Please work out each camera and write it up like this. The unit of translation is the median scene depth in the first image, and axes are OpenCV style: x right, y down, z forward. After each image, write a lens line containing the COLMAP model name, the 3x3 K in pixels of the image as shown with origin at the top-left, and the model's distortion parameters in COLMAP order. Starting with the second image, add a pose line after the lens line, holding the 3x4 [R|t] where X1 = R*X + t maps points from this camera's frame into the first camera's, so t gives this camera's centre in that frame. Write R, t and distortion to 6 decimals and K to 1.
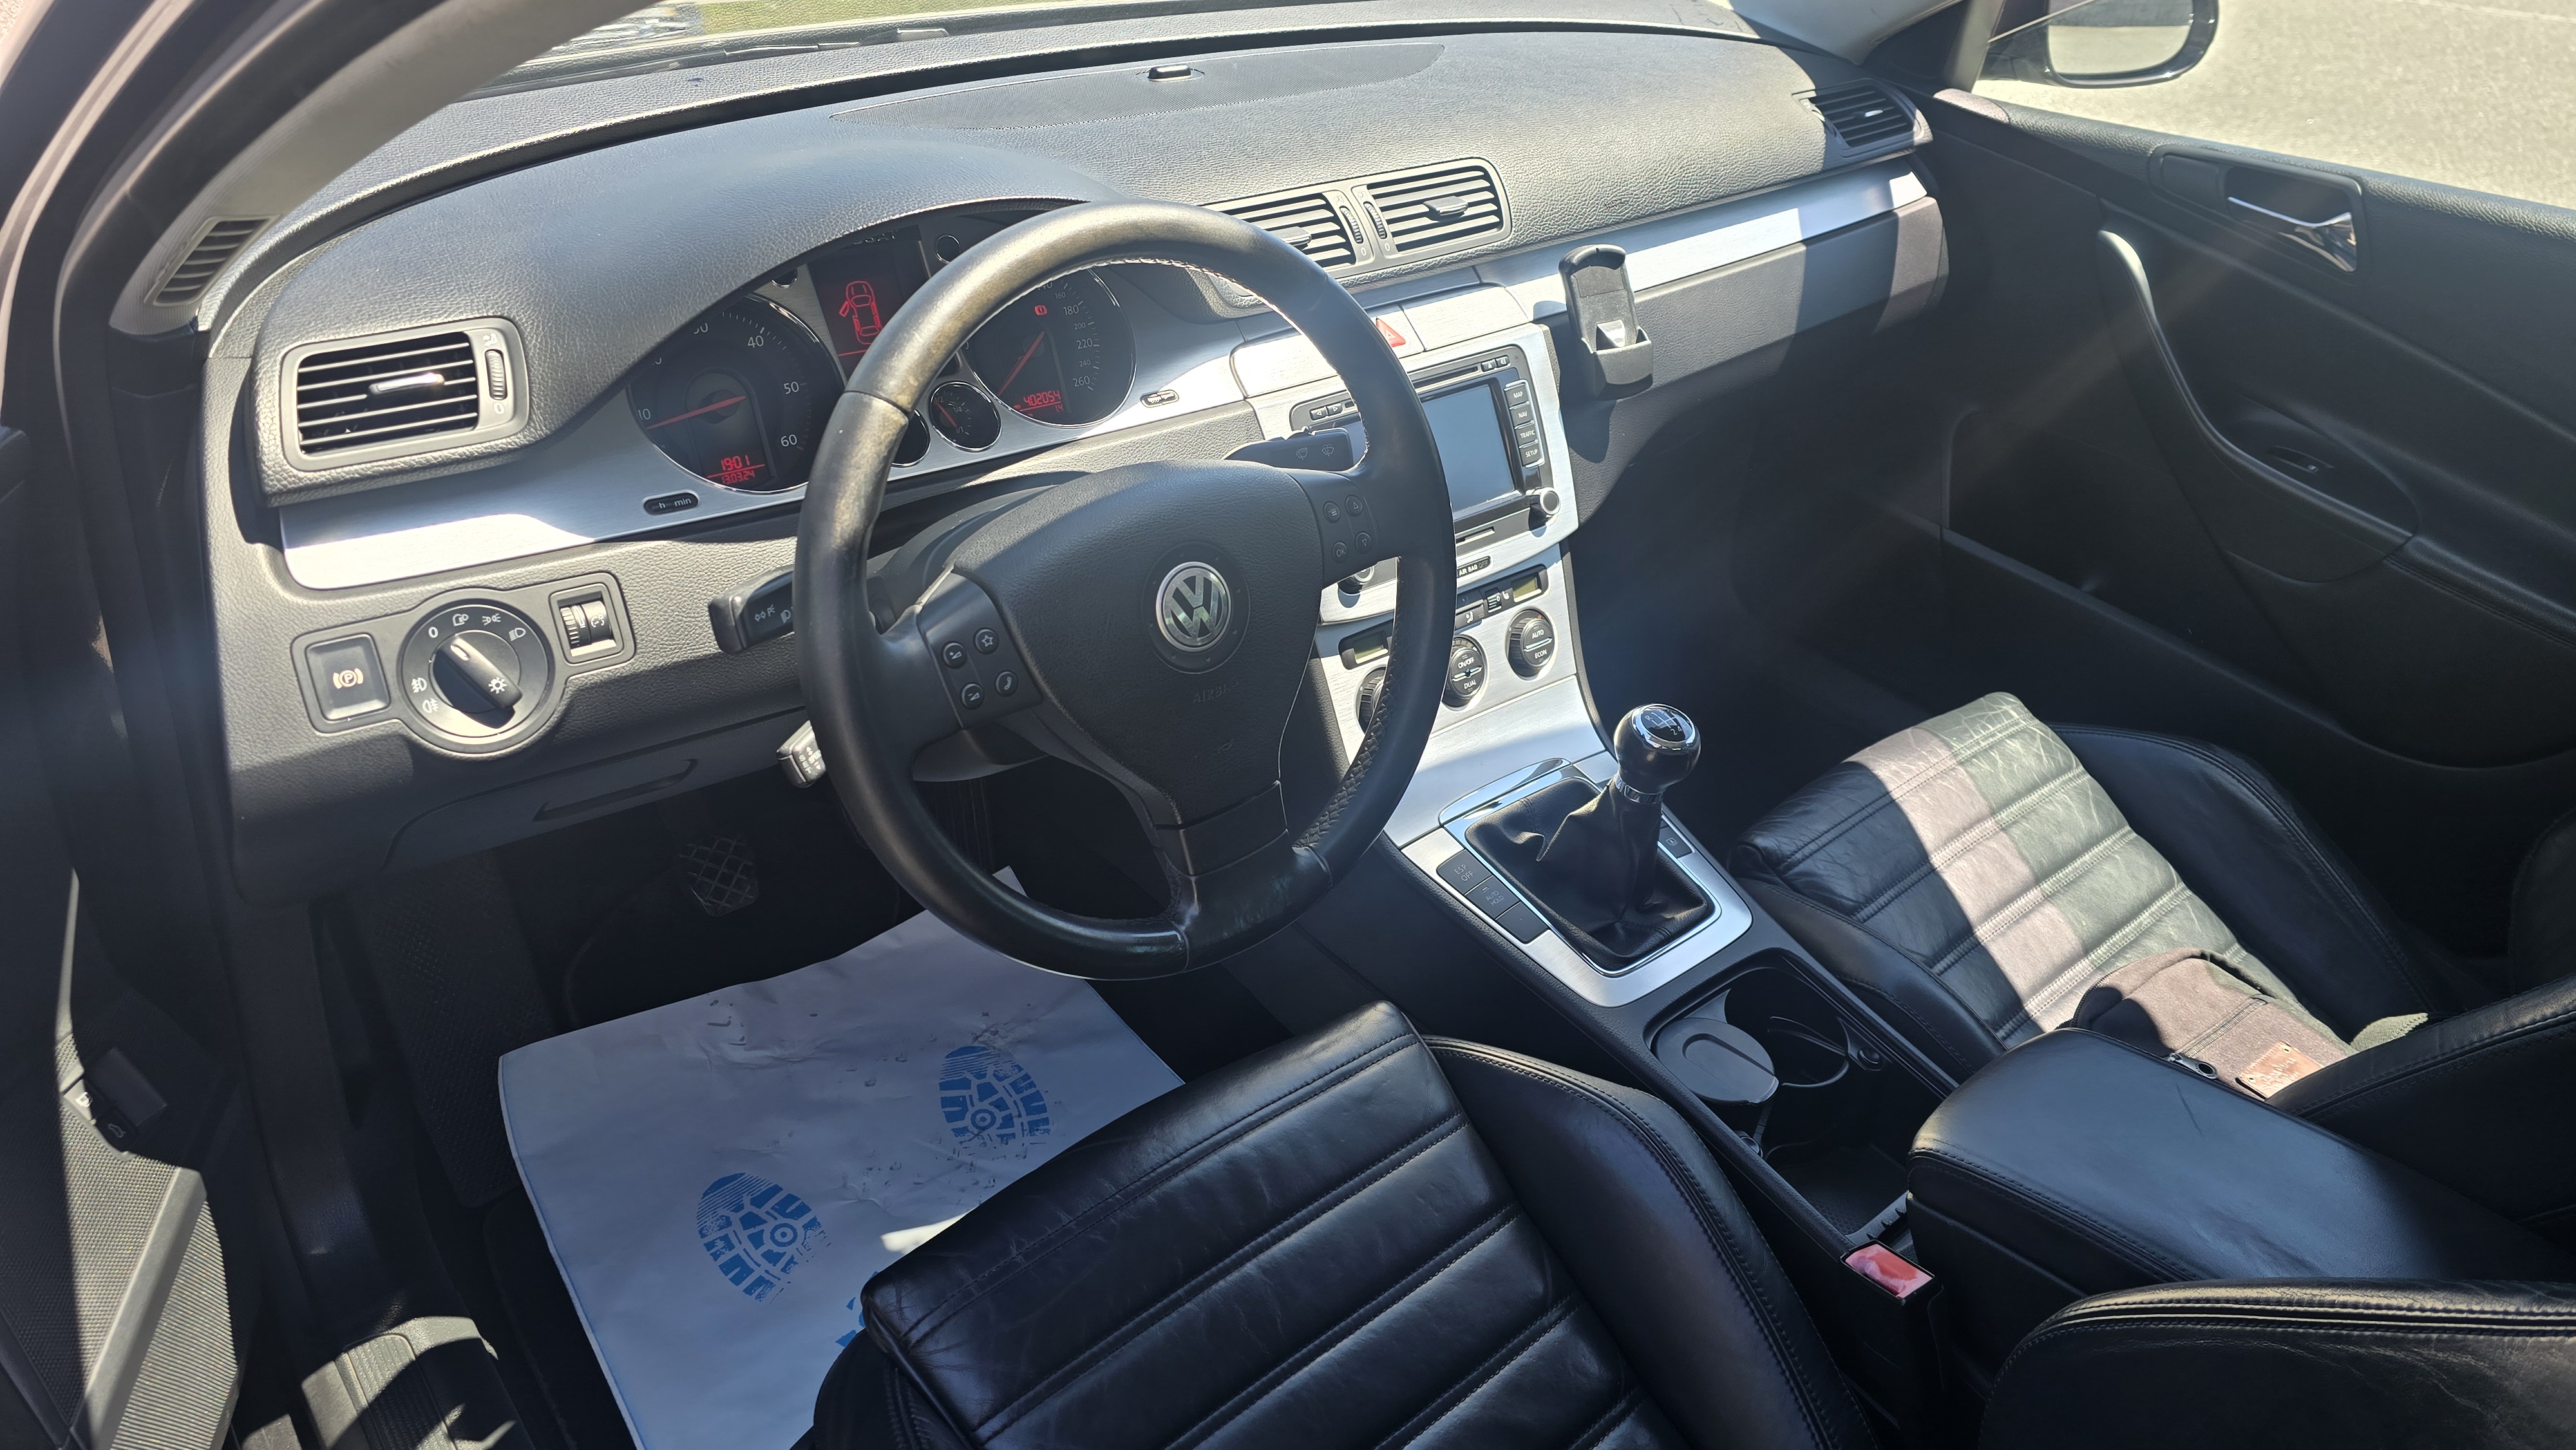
lens RADIAL K [[1783.8, 0, 1278.5], [0, 1783.8, 587.0], [0, 0, 1]] dist [0.061378, -0.070678]
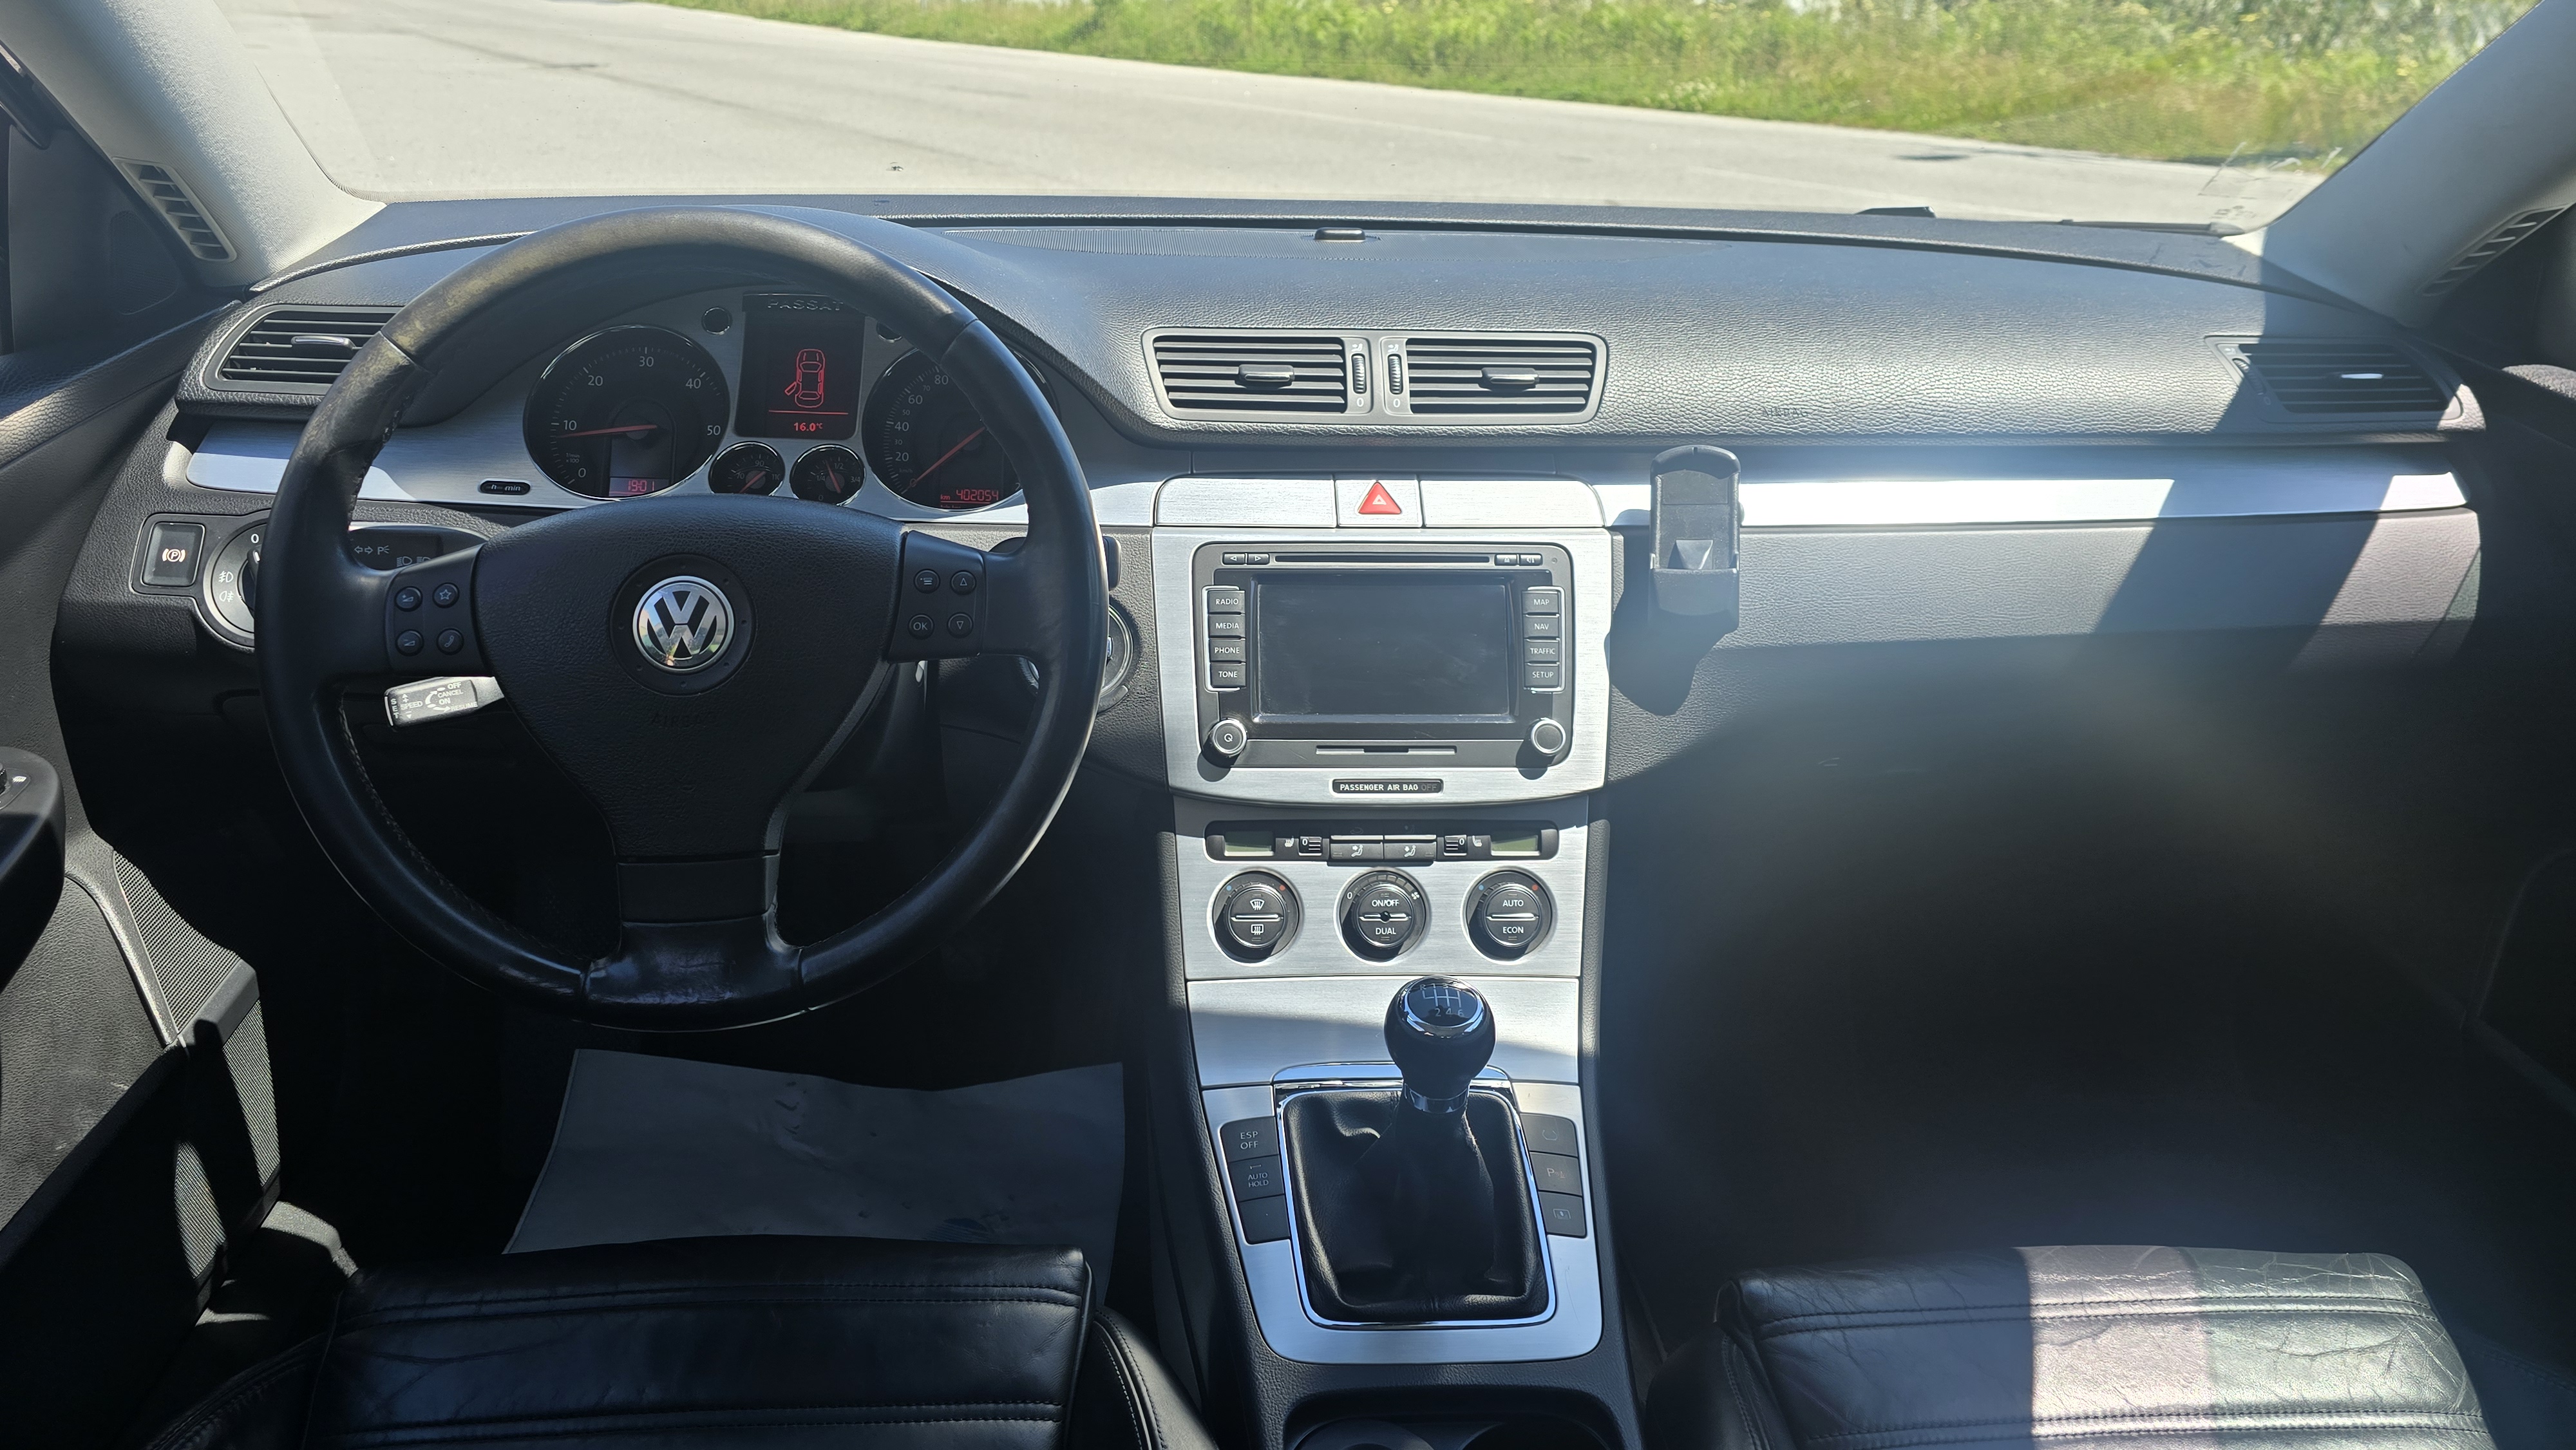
lens RADIAL K [[1783.8, 0, 1278.5], [0, 1783.8, 587.0], [0, 0, 1]] dist [0.061378, -0.070678]
pose [[0.805366, 0.142154, -0.575480, 0.500907], [-0.260656, 0.956852, -0.128420, 0.021631], [0.532394, 0.253428, 0.807670, 0.272284]]
